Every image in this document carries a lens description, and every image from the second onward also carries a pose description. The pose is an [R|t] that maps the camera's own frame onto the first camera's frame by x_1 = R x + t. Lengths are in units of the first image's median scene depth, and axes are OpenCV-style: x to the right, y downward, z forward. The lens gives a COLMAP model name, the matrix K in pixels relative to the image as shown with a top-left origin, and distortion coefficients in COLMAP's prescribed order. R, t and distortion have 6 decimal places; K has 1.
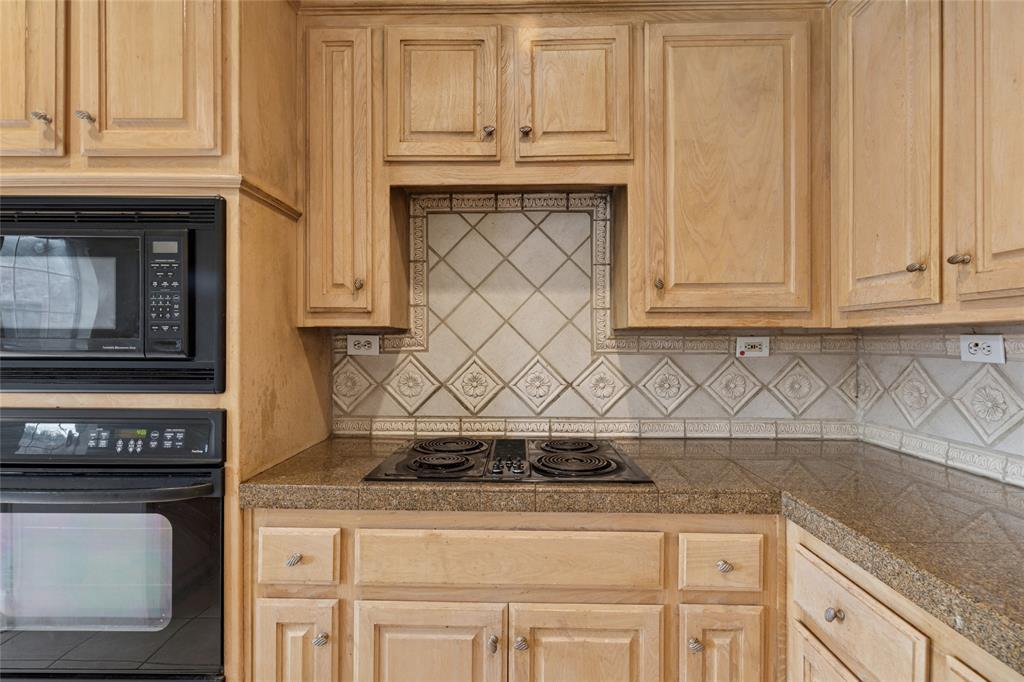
lens RADIAL K [[483.6, 0, 515.4], [0, 483.6, 341.4], [0, 0, 1]] dist [0.000665, 0.000203]
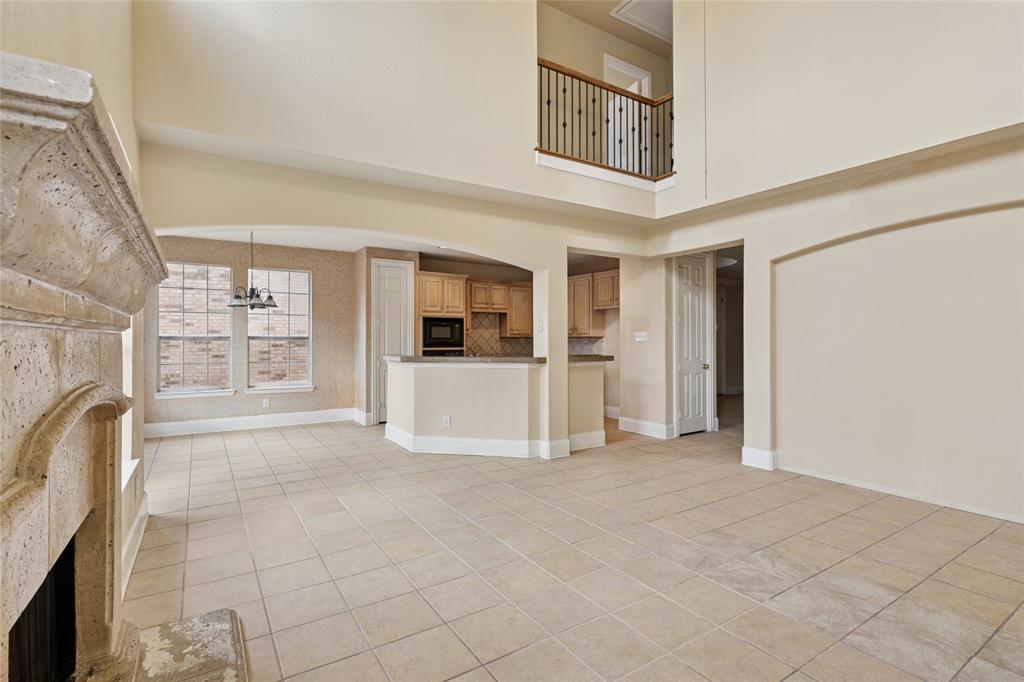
lens RADIAL K [[483.6, 0, 507.5], [0, 483.6, 339.7], [0, 0, 1]] dist [0.000665, 0.000203]
pose [[0.832030, -0.006615, 0.554691, -3.225602], [0.007736, 0.999970, 0.000321, 0.003946], [-0.554677, 0.004024, 0.832056, -4.157980]]
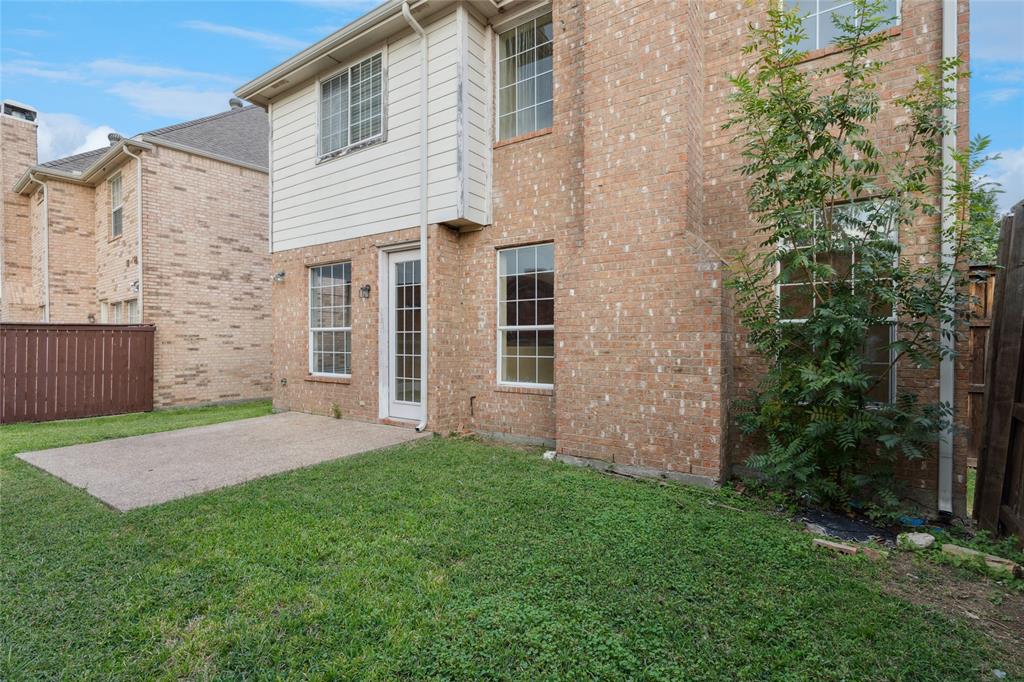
lens RADIAL K [[483.6, 0, 507.5], [0, 483.6, 343.4], [0, 0, 1]] dist [0.000665, 0.000203]
pose [[0.554936, -0.009176, 0.831842, -7.060386], [0.004904, 0.999958, 0.007758, 0.093836], [-0.831878, -0.000226, 0.554958, -4.115675]]
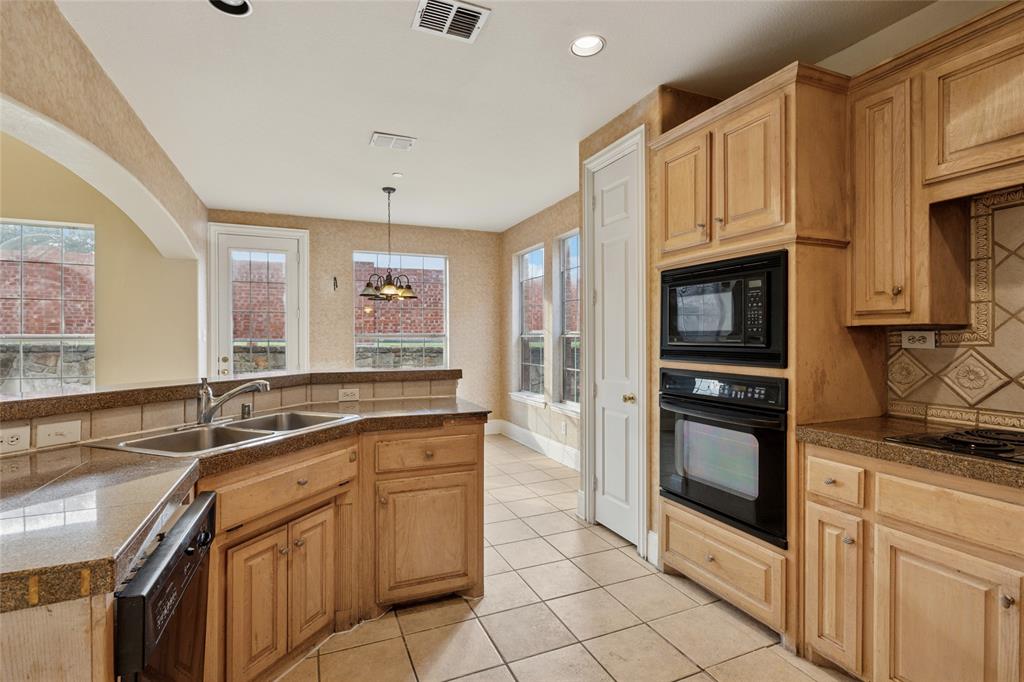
lens RADIAL K [[483.6, 0, 504.2], [0, 483.6, 342.4], [0, 0, 1]] dist [0.000665, 0.000203]
pose [[0.397330, 0.004143, -0.917666, 0.441279], [0.002981, 0.999979, 0.005805, 0.005219], [0.917671, -0.005042, 0.397309, -0.448215]]
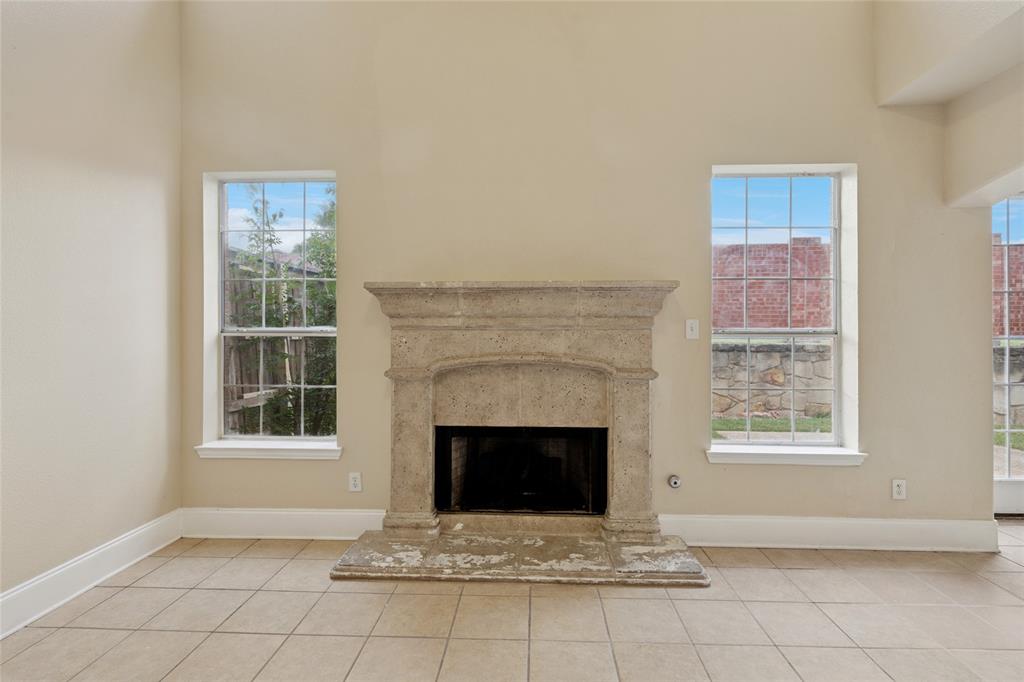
lens RADIAL K [[483.6, 0, 509.8], [0, 483.6, 332.8], [0, 0, 1]] dist [0.000665, 0.000203]
pose [[-0.027004, 0.000077, -0.999635, -1.334703], [-0.002759, 0.999996, 0.000152, -0.030304], [0.999632, 0.002763, -0.027003, -3.059285]]
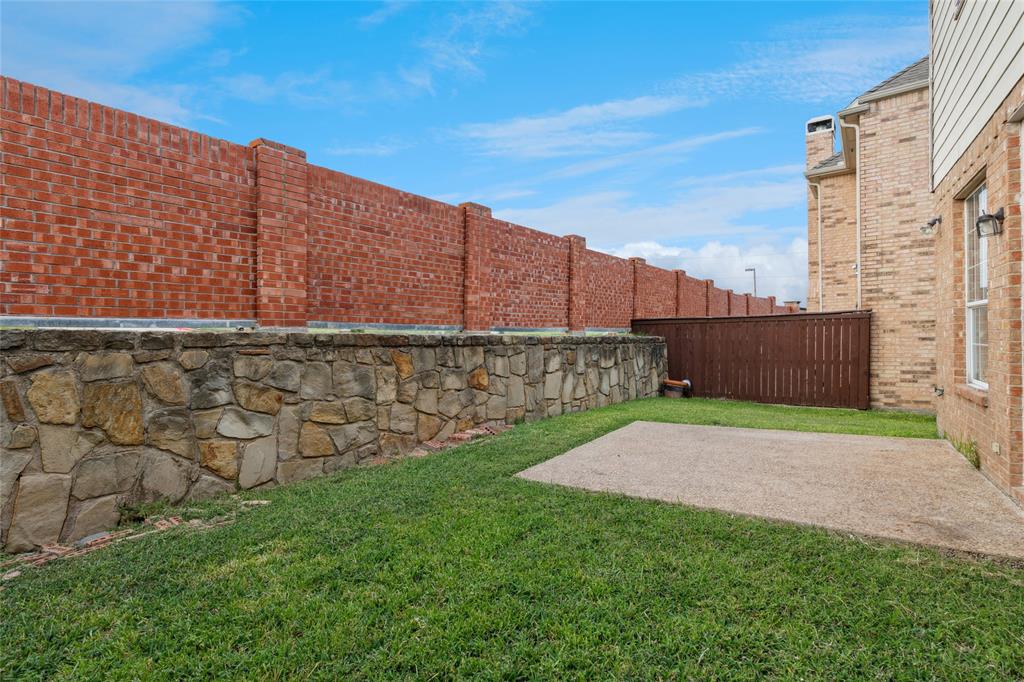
lens RADIAL K [[483.6, 0, 508.6], [0, 483.6, 338.7], [0, 0, 1]] dist [0.000665, 0.000203]
pose [[0.843757, -0.014031, -0.536542, -4.624724], [0.016568, 0.999863, -0.000091, 0.132977], [0.536469, -0.008813, 0.843874, -3.527266]]
